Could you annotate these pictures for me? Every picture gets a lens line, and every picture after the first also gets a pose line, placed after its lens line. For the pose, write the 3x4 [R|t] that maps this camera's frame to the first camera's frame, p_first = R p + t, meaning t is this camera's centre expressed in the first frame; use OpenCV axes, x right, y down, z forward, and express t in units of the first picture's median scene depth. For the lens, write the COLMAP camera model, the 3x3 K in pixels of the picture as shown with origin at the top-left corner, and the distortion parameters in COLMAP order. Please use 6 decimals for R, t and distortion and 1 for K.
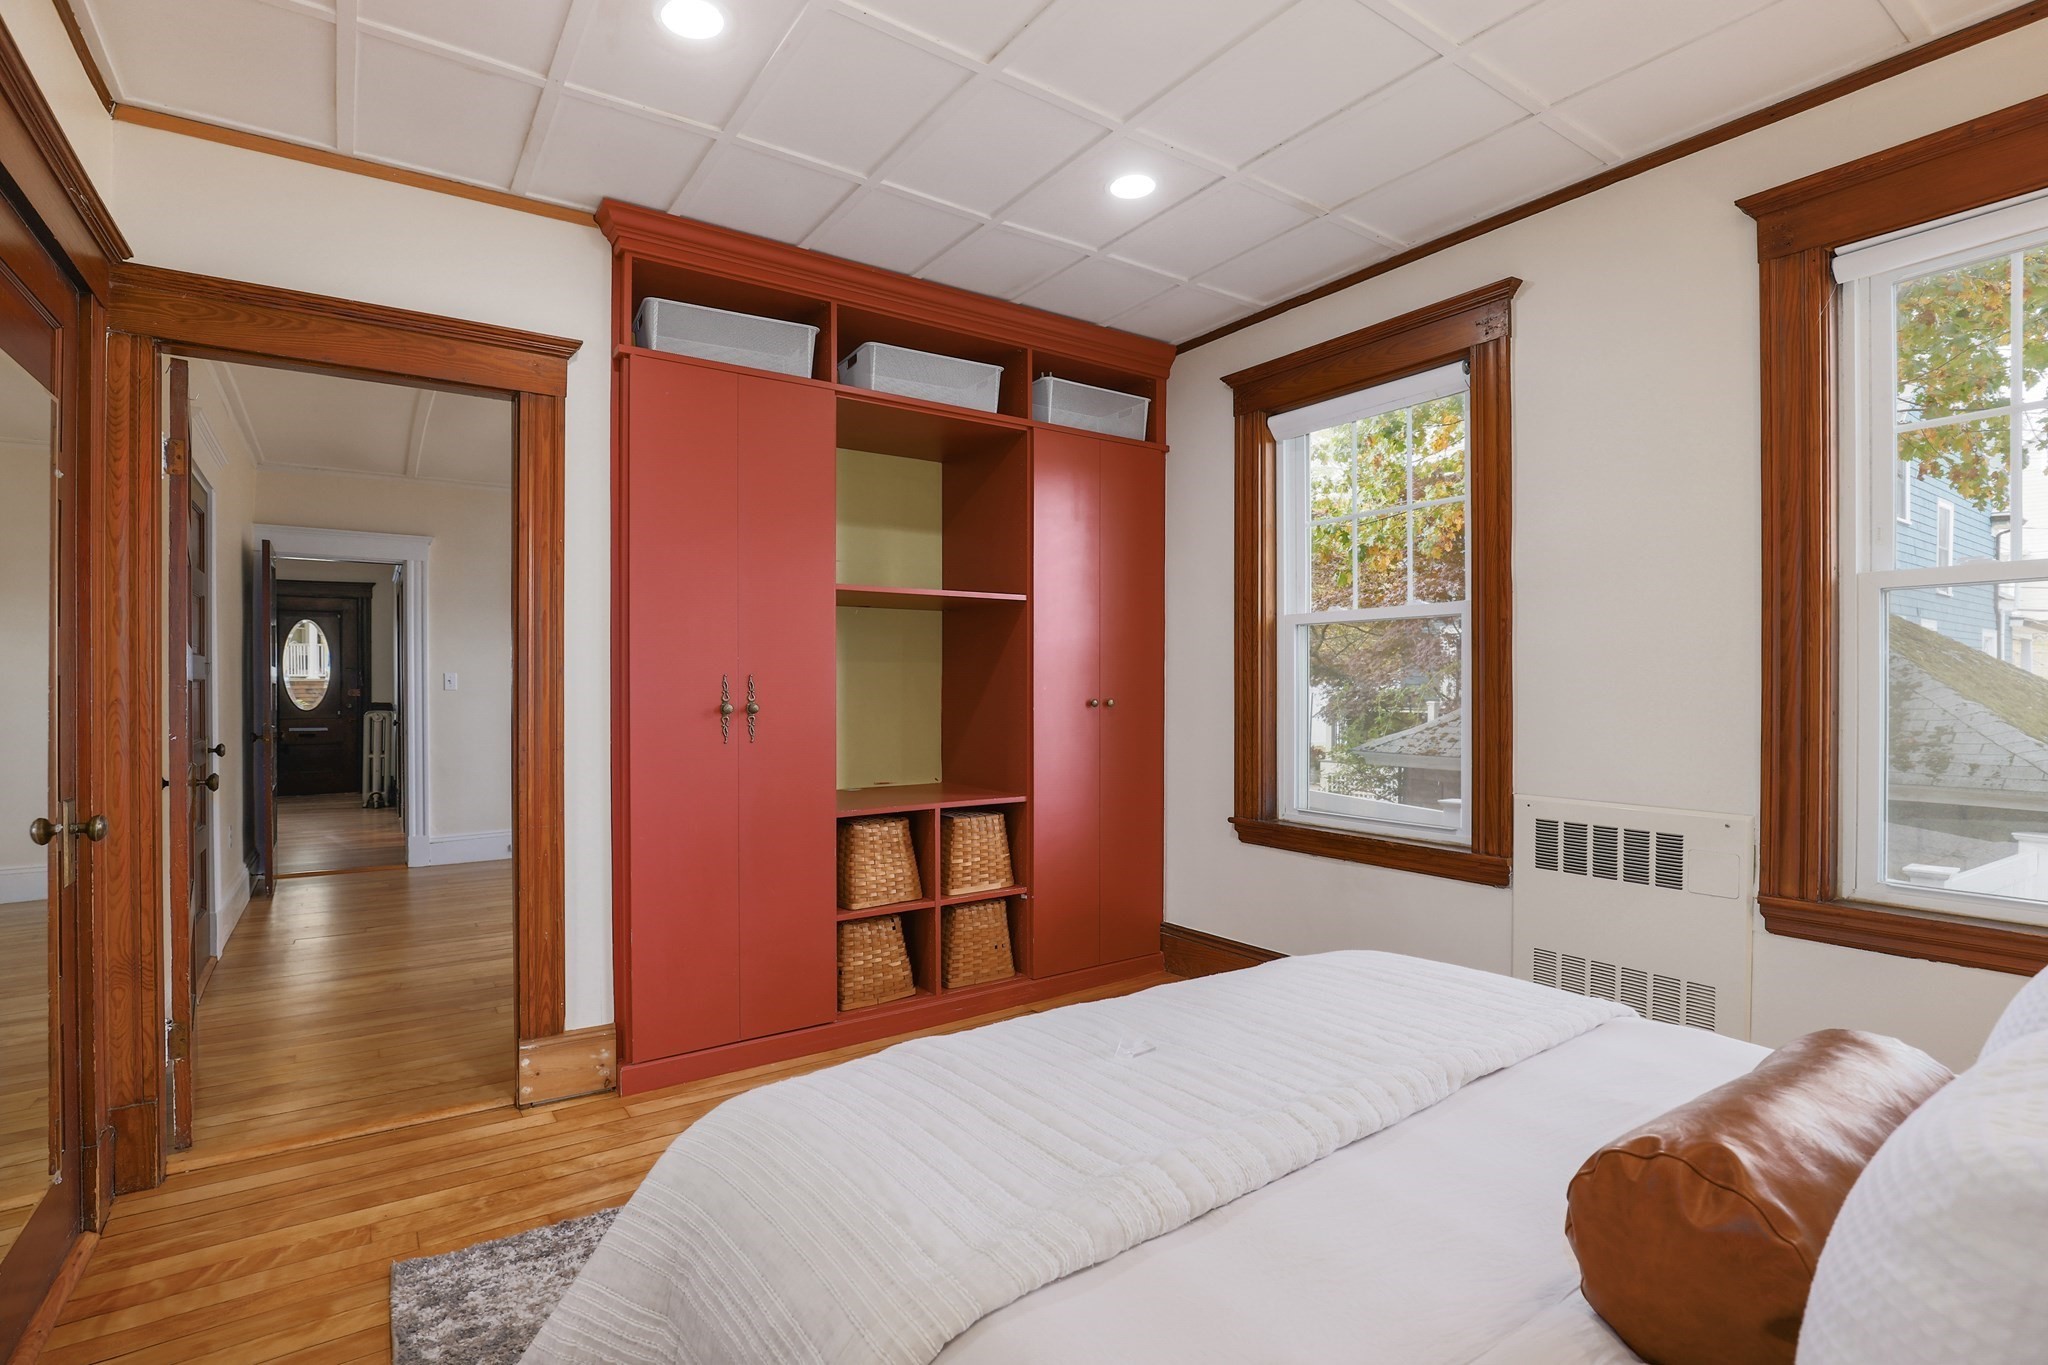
lens RADIAL K [[975.3, 0, 1032.6], [0, 975.3, 691.1], [0, 0, 1]] dist [-0.016918, 0.003634]
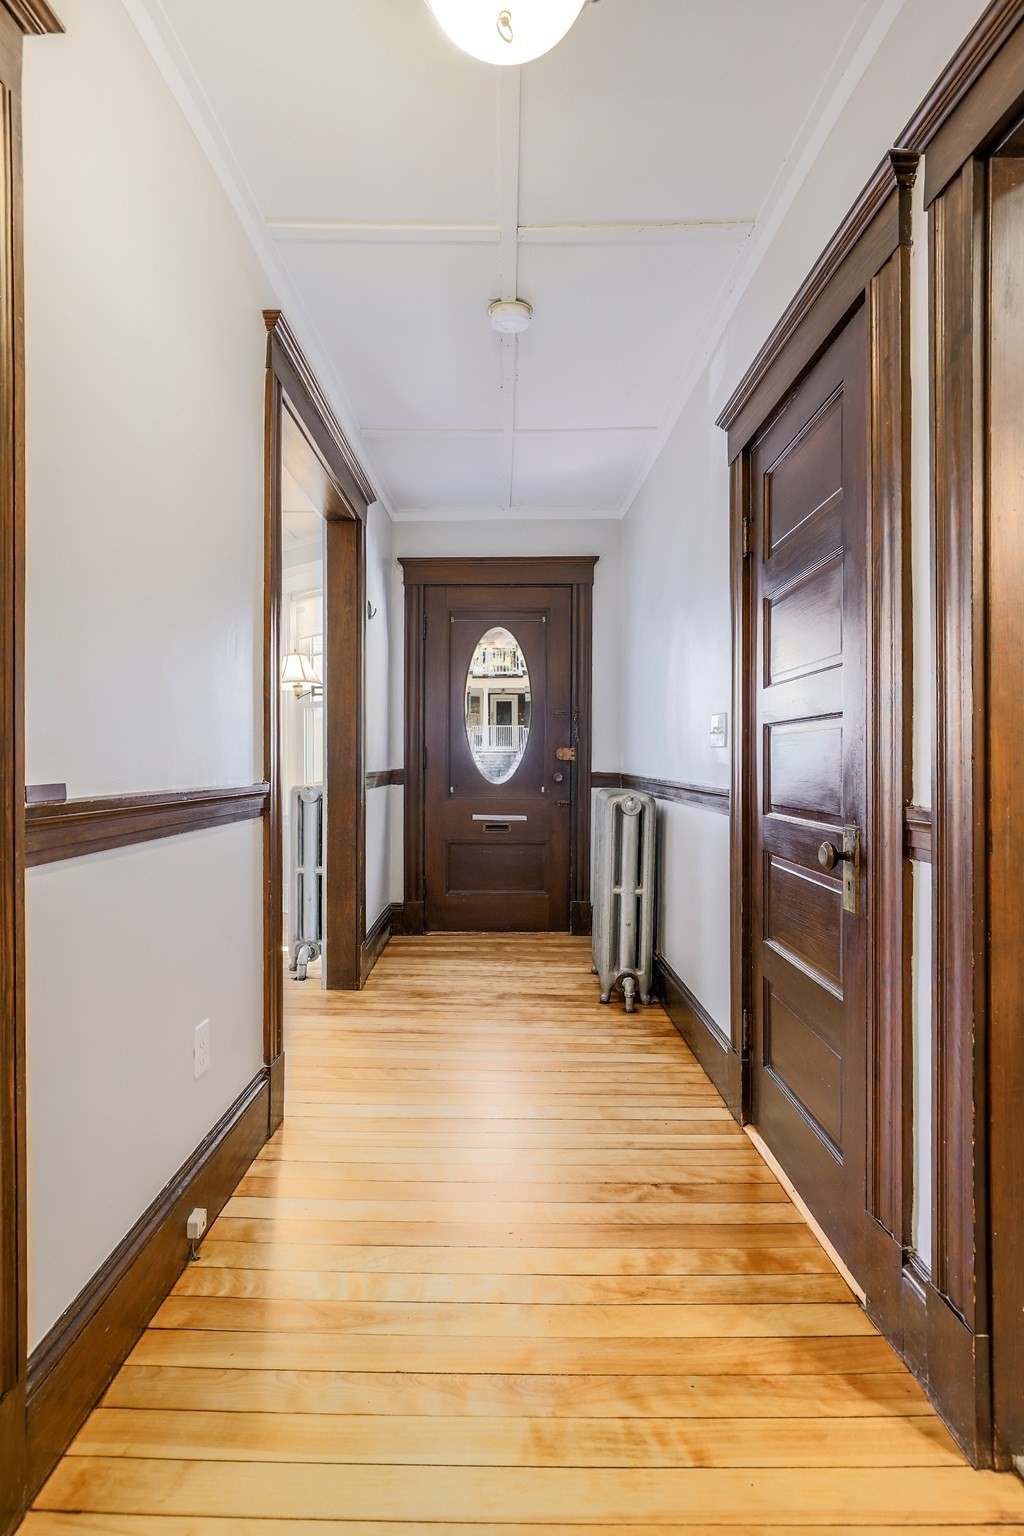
lens RADIAL K [[779.2, 0, 503.9], [0, 779.2, 759.6], [0, 0, 1]] dist [-0.016325, -0.000202]
pose [[0.816828, 0.000337, -0.576881, -0.517095], [-0.005835, 0.999953, -0.007679, 0.009331], [0.576851, 0.009638, 0.816792, 0.672175]]
